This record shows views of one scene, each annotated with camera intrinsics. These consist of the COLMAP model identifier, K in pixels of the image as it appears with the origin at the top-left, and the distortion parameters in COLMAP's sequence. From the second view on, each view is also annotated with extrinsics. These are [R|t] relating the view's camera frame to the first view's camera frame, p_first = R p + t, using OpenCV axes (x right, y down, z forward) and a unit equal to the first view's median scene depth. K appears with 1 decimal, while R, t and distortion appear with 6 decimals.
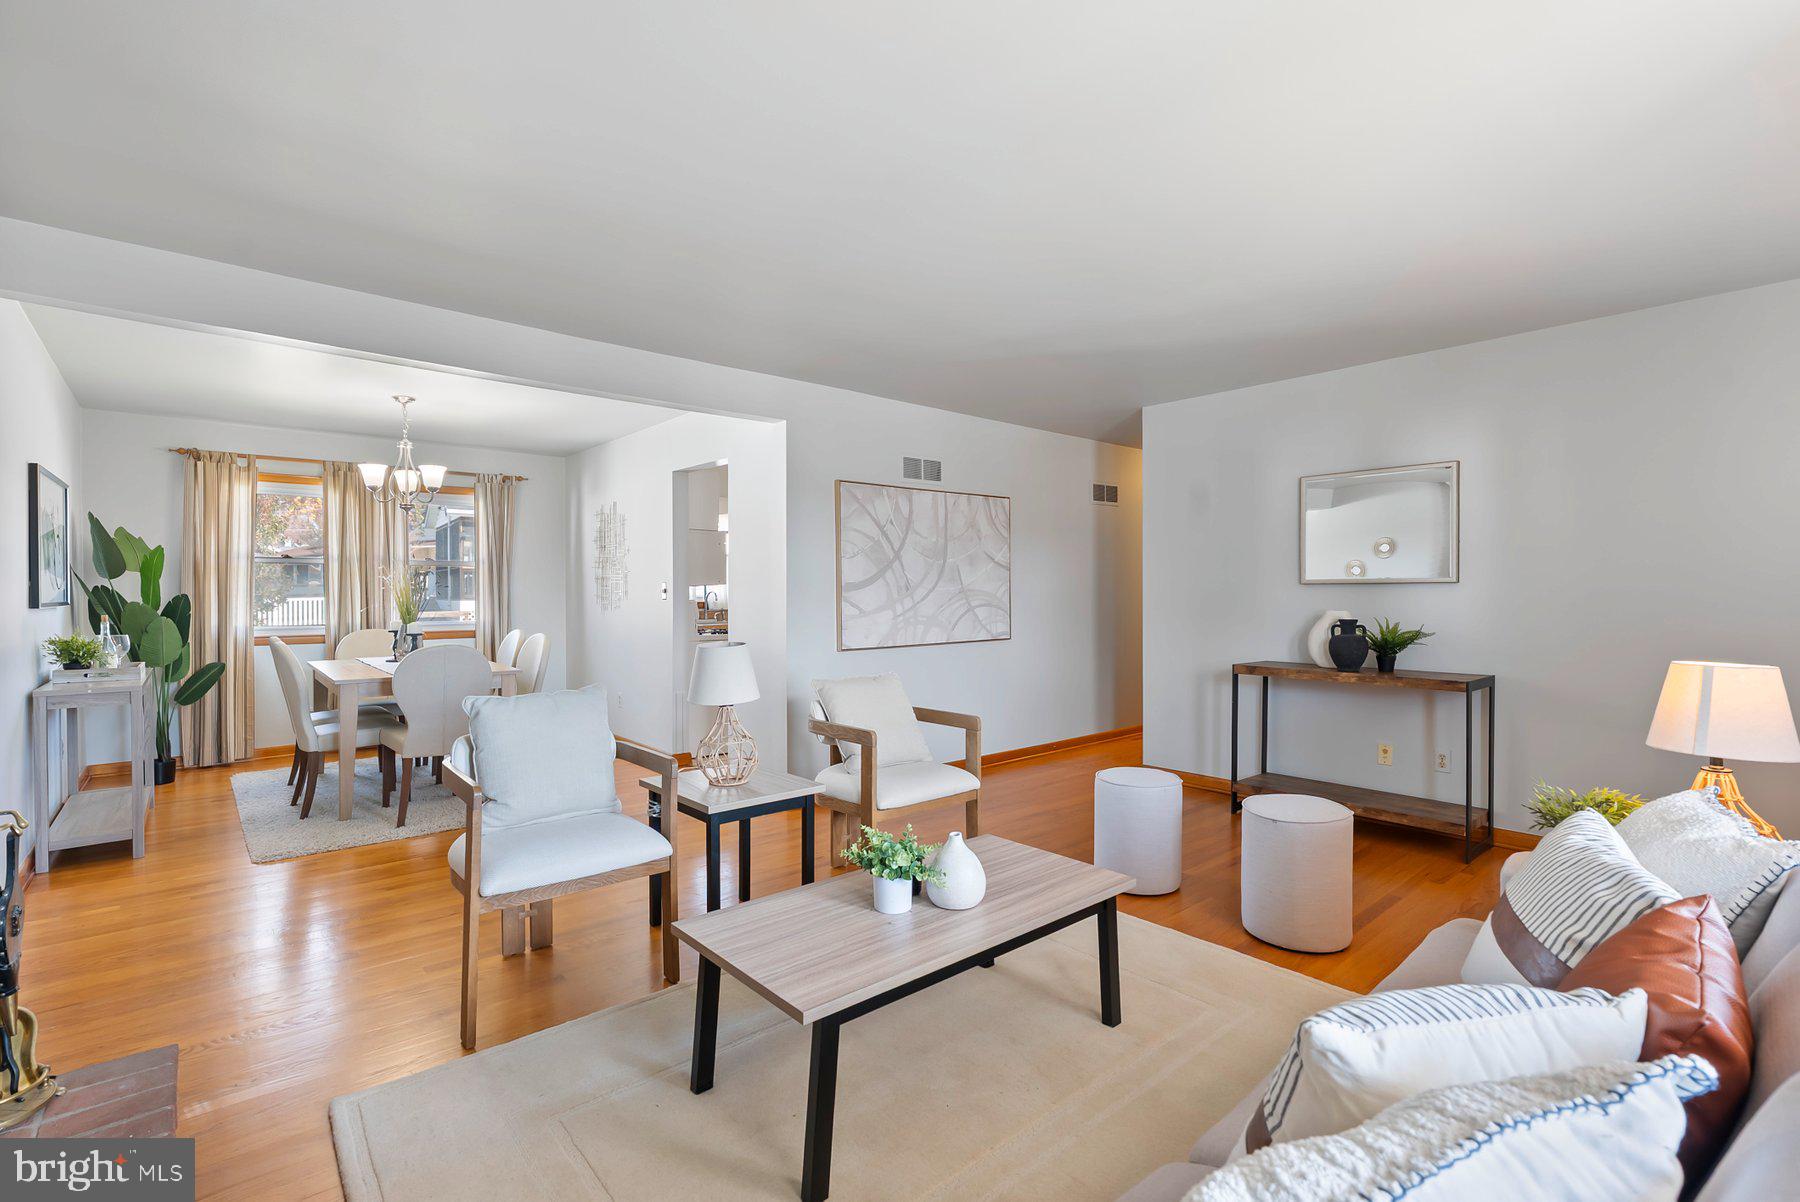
lens RADIAL K [[821.8, 0, 901.2], [0, 821.8, 600.7], [0, 0, 1]] dist [0.001290, 0.001105]
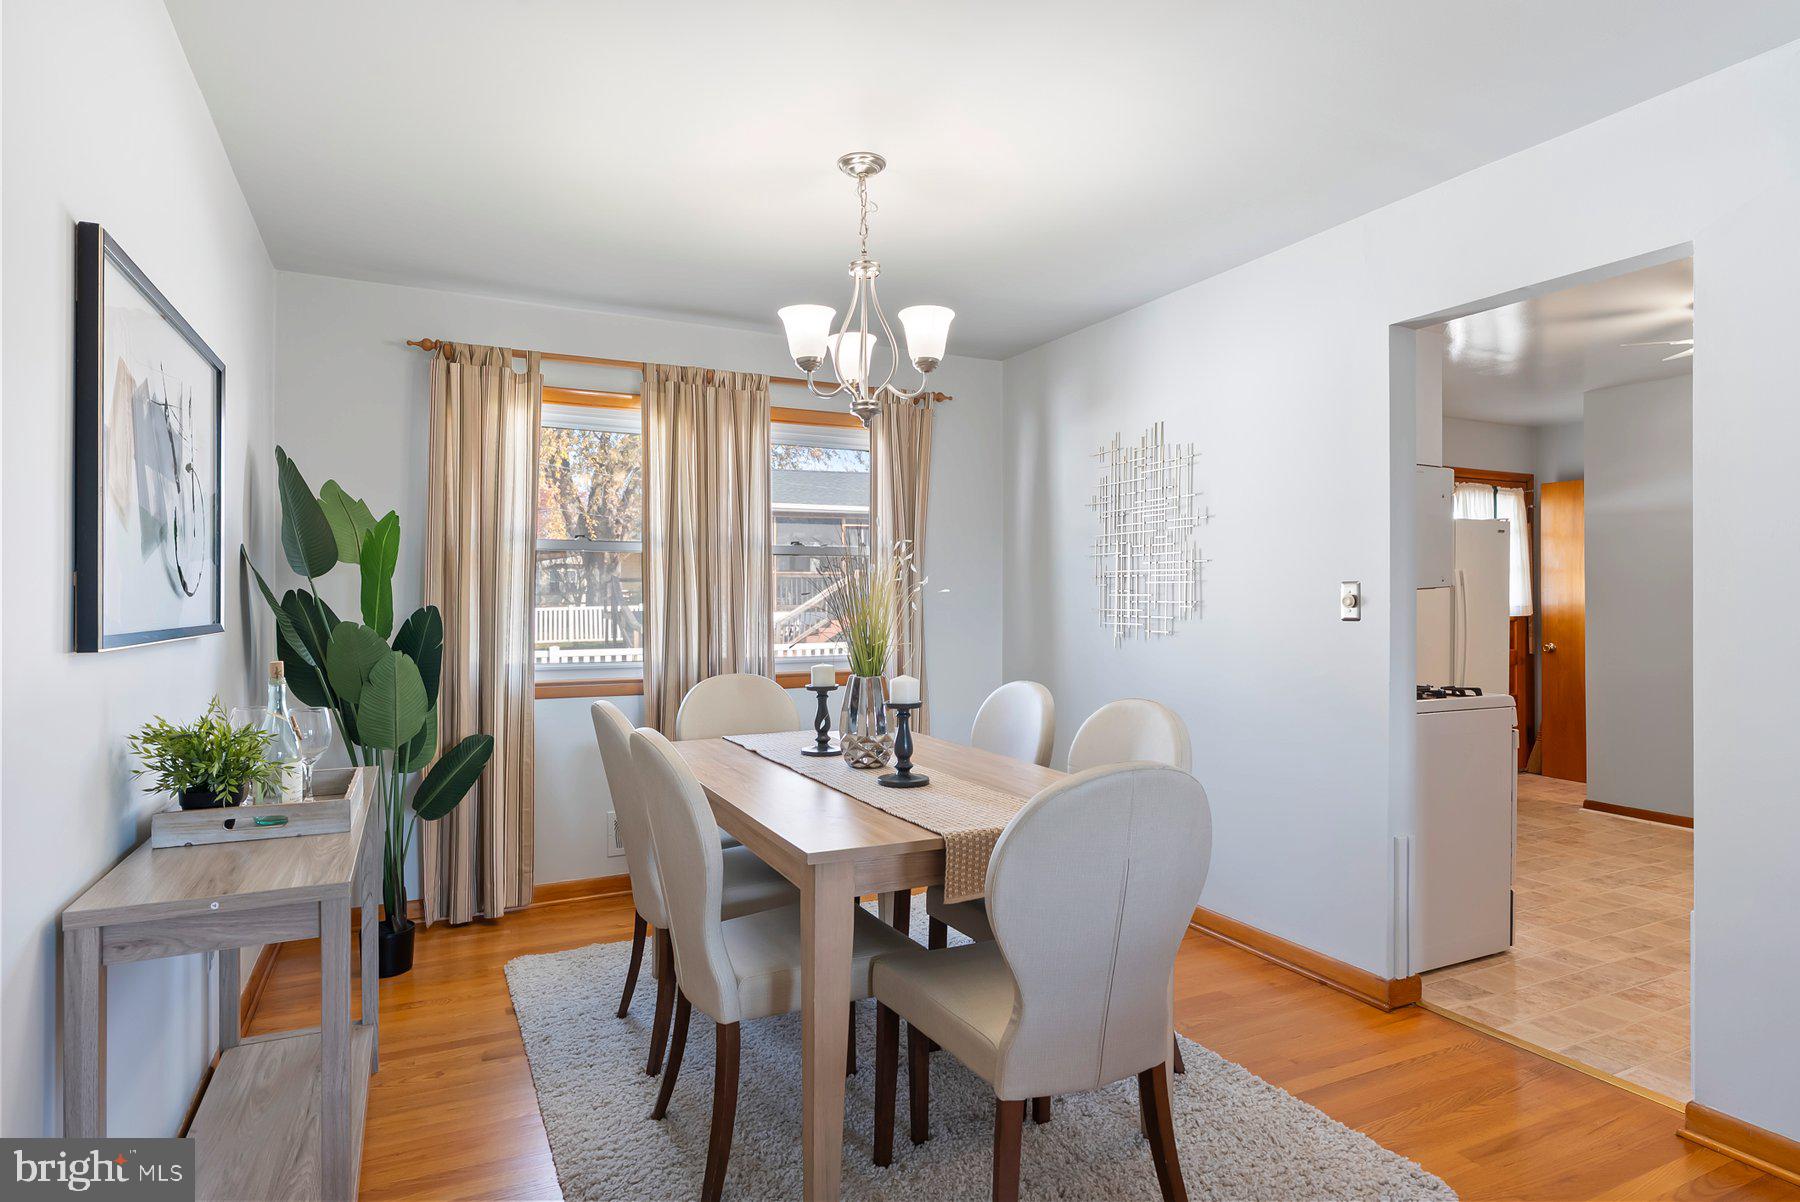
lens RADIAL K [[948.8, 0, 895.6], [0, 948.8, 599.4], [0, 0, 1]] dist [-0.001447, -0.000492]
pose [[0.970996, 0.000282, -0.239097, -0.432617], [-0.003405, 0.999914, -0.012648, -0.005873], [0.239073, 0.013096, 0.970913, 0.477538]]
